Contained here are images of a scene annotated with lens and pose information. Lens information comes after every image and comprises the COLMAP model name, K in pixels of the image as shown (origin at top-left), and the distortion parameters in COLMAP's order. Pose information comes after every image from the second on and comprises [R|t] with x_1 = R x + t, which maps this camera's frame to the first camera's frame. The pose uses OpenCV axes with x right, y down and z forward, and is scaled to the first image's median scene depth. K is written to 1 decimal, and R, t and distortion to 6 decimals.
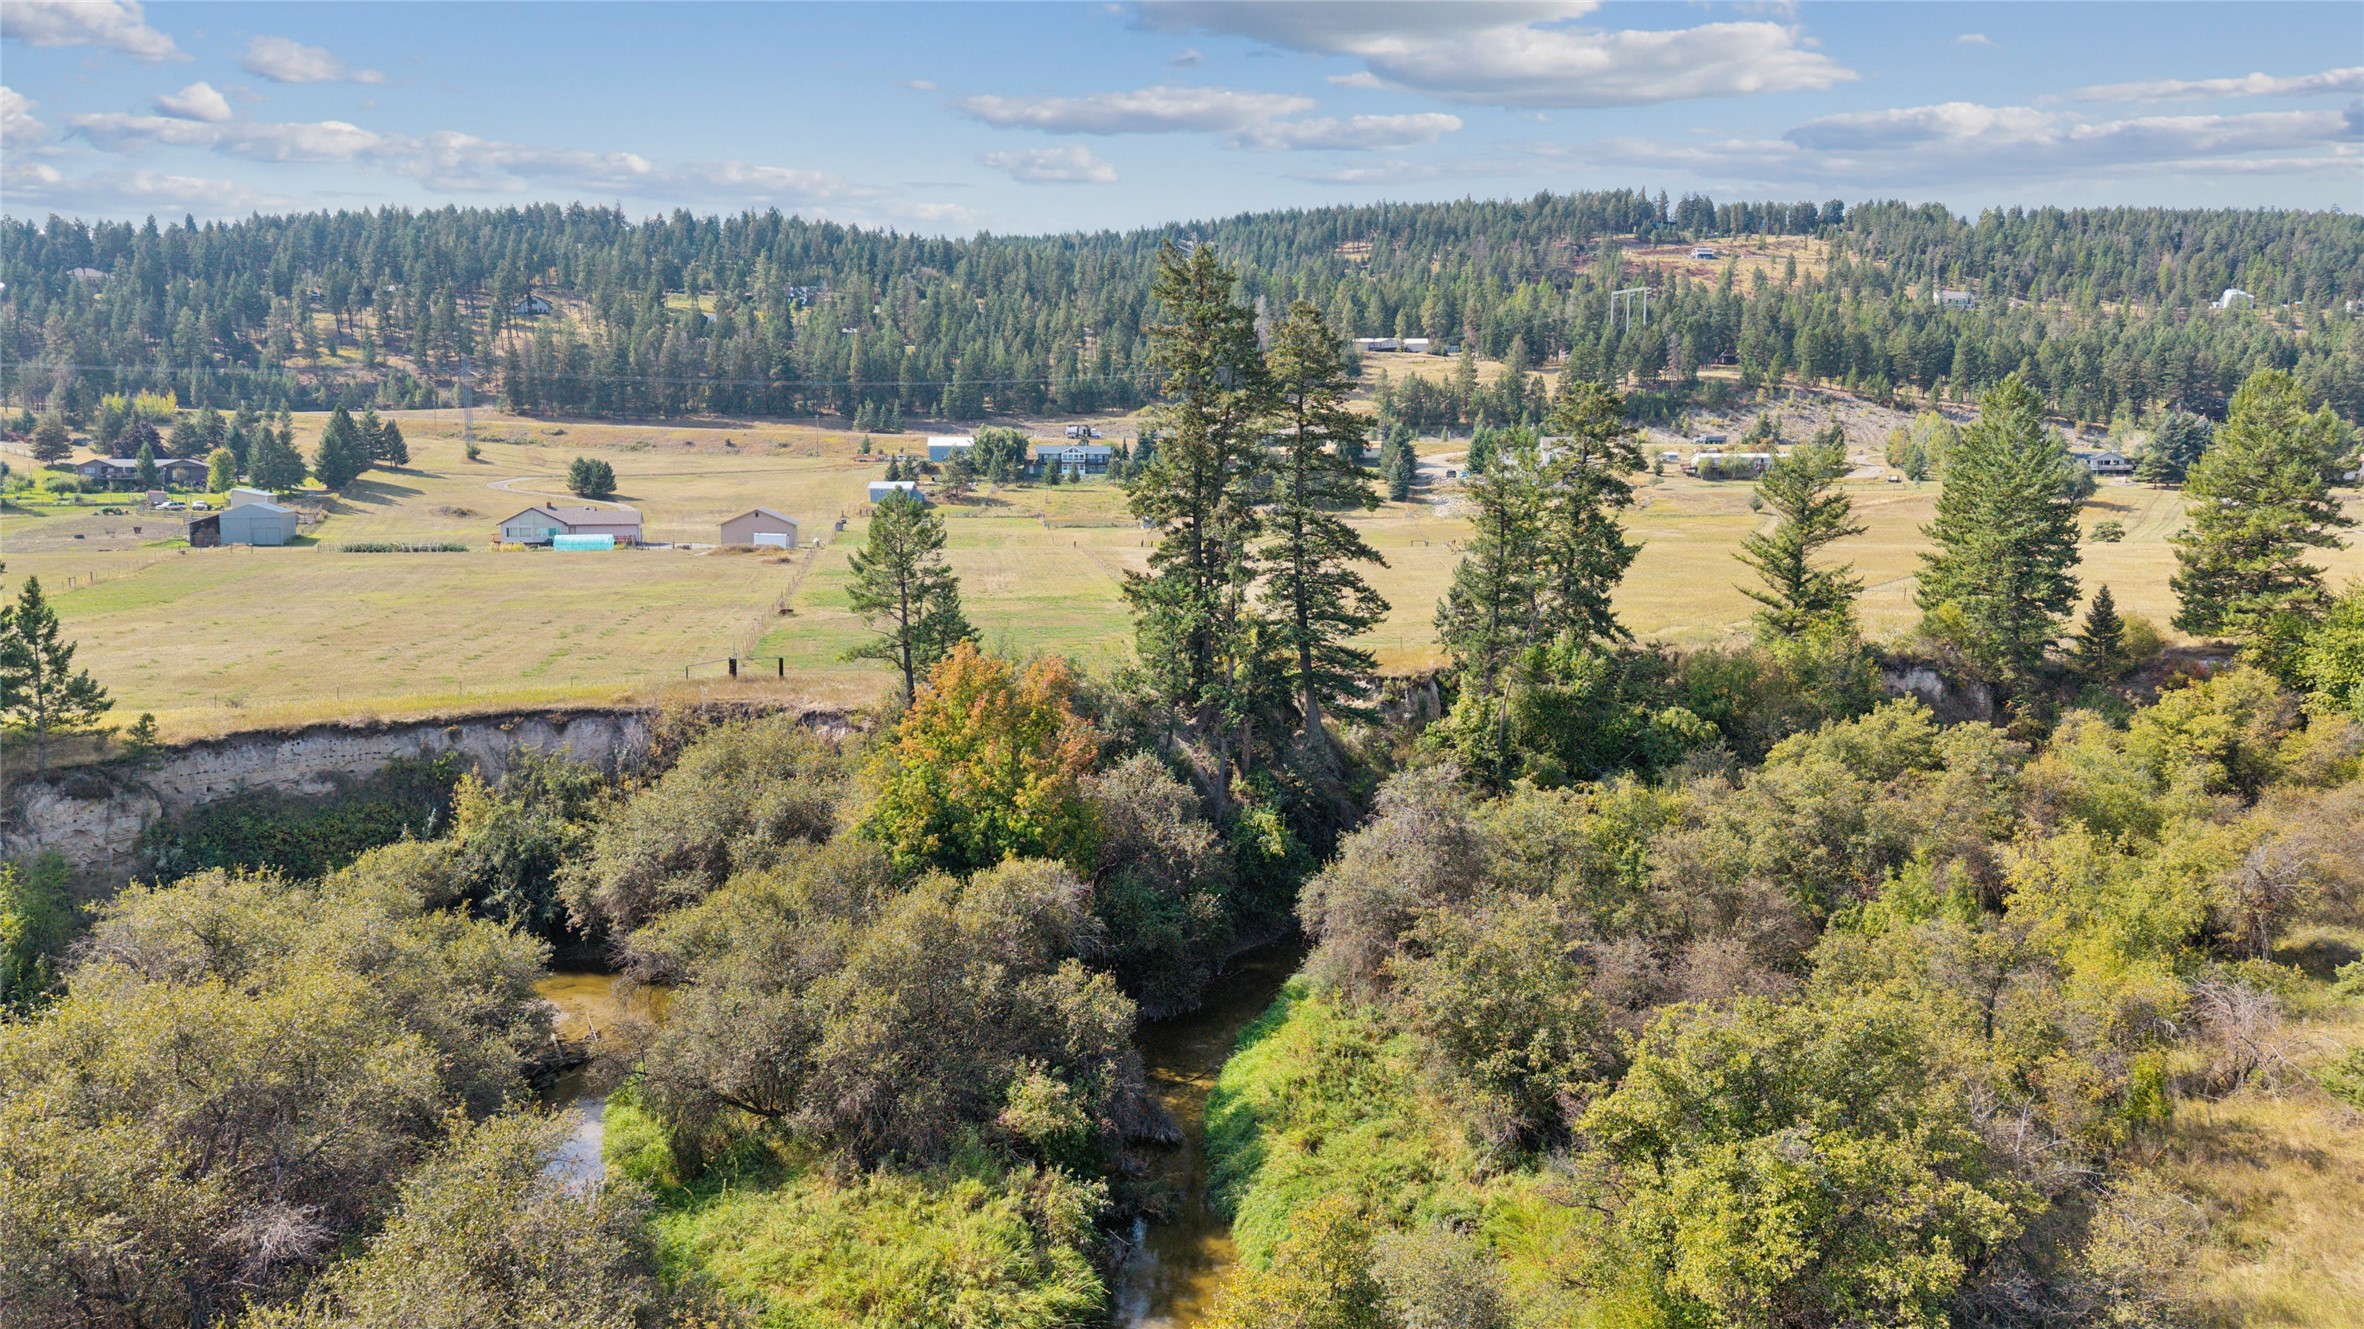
lens RADIAL K [[1586.0, 0, 1195.3], [0, 1586.0, 660.6], [0, 0, 1]] dist [0.032103, -0.044817]
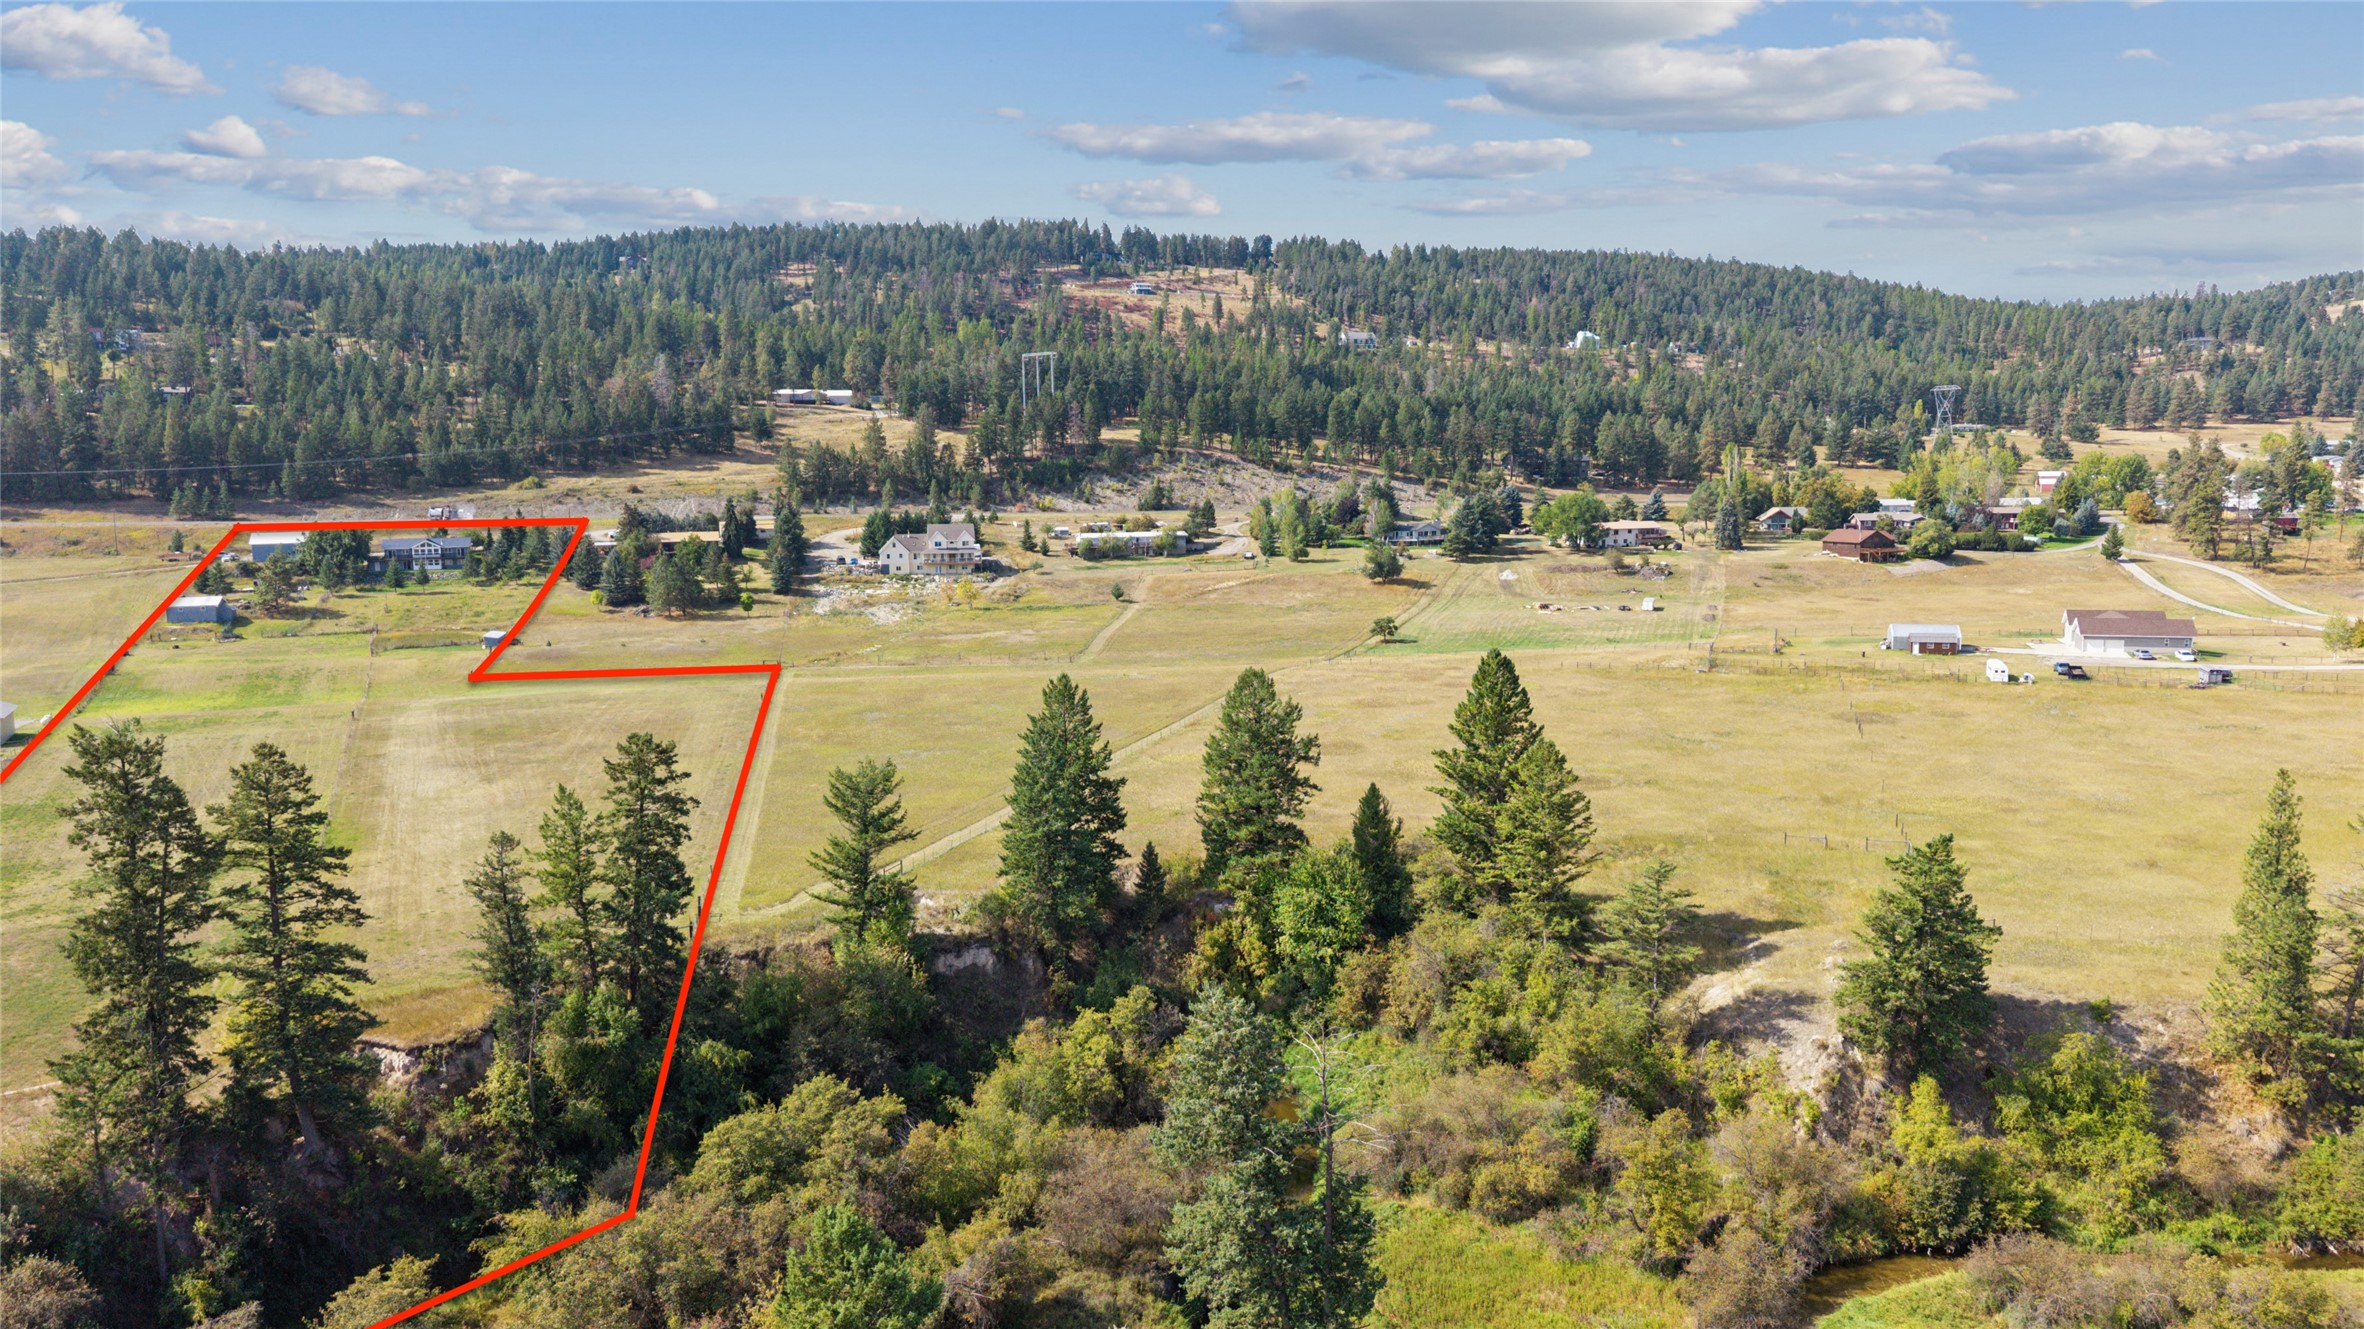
lens RADIAL K [[1615.8, 0, 1211.4], [0, 1615.8, 631.5], [0, 0, 1]] dist [0.076868, -0.121476]
pose [[0.952173, -0.048700, 0.301653, 0.056619], [0.052363, 0.998620, -0.004063, -0.043850], [-0.301039, 0.019665, 0.953409, -0.039208]]
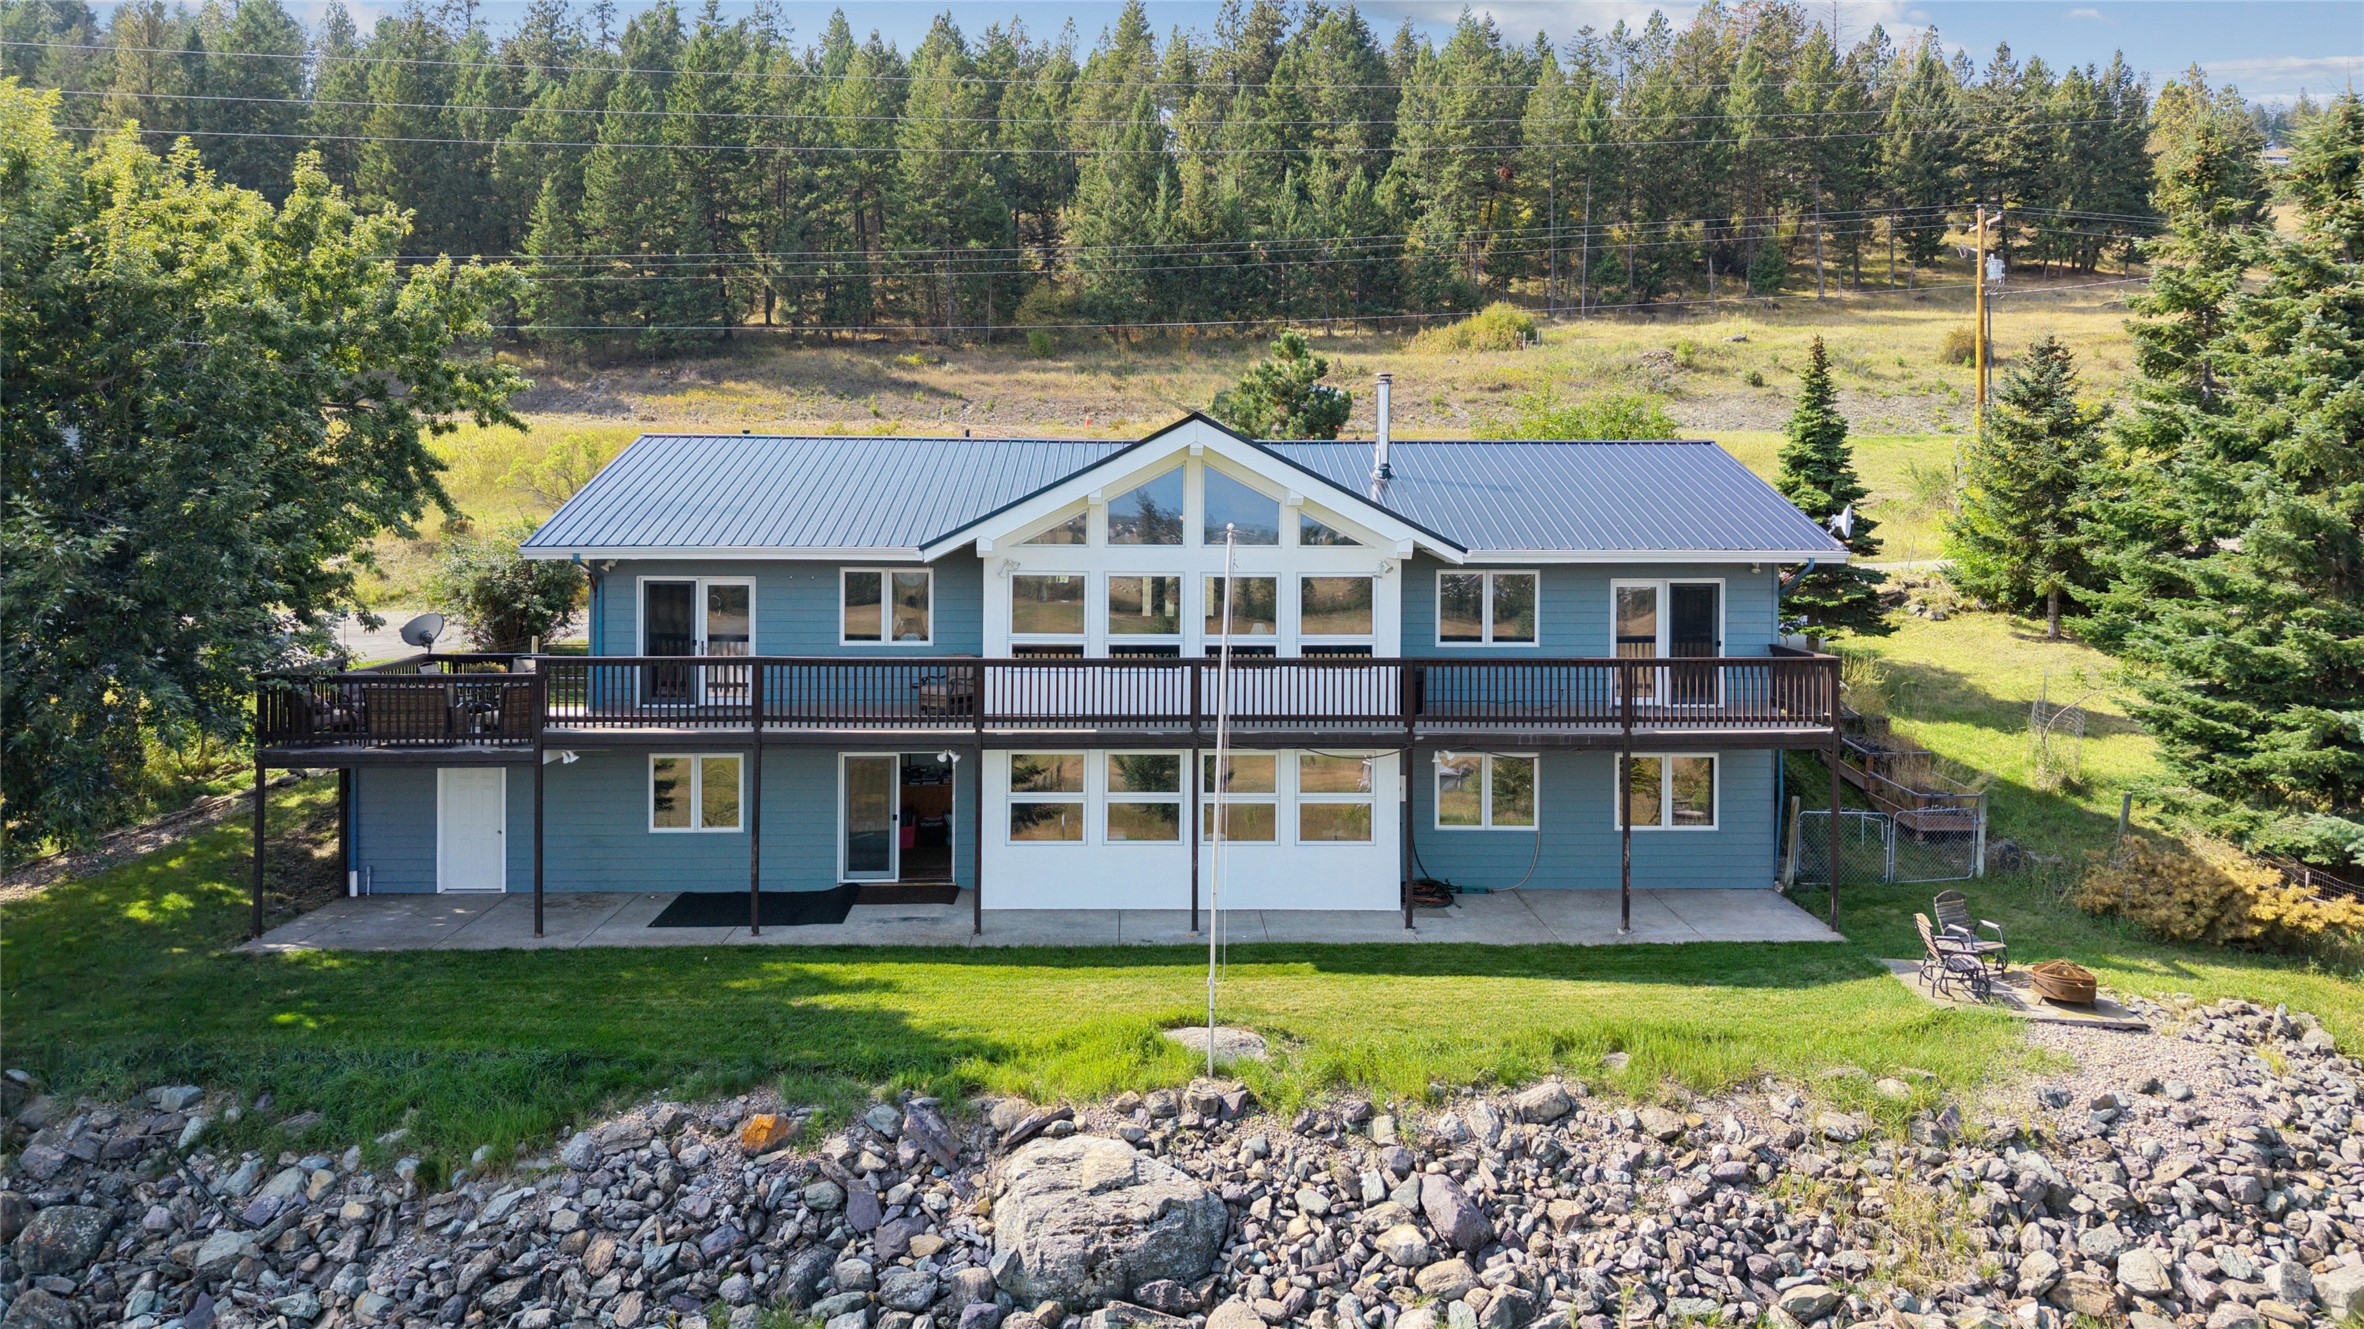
lens RADIAL K [[1626.1, 0, 1190.8], [0, 1626.1, 543.5], [0, 0, 1]] dist [0.007493, 0.002442]
pose [[0.998767, 0.002887, -0.049555, -0.060154], [-0.008359, 0.993833, -0.110571, -0.101466], [0.048930, 0.110849, 0.992632, 0.766773]]
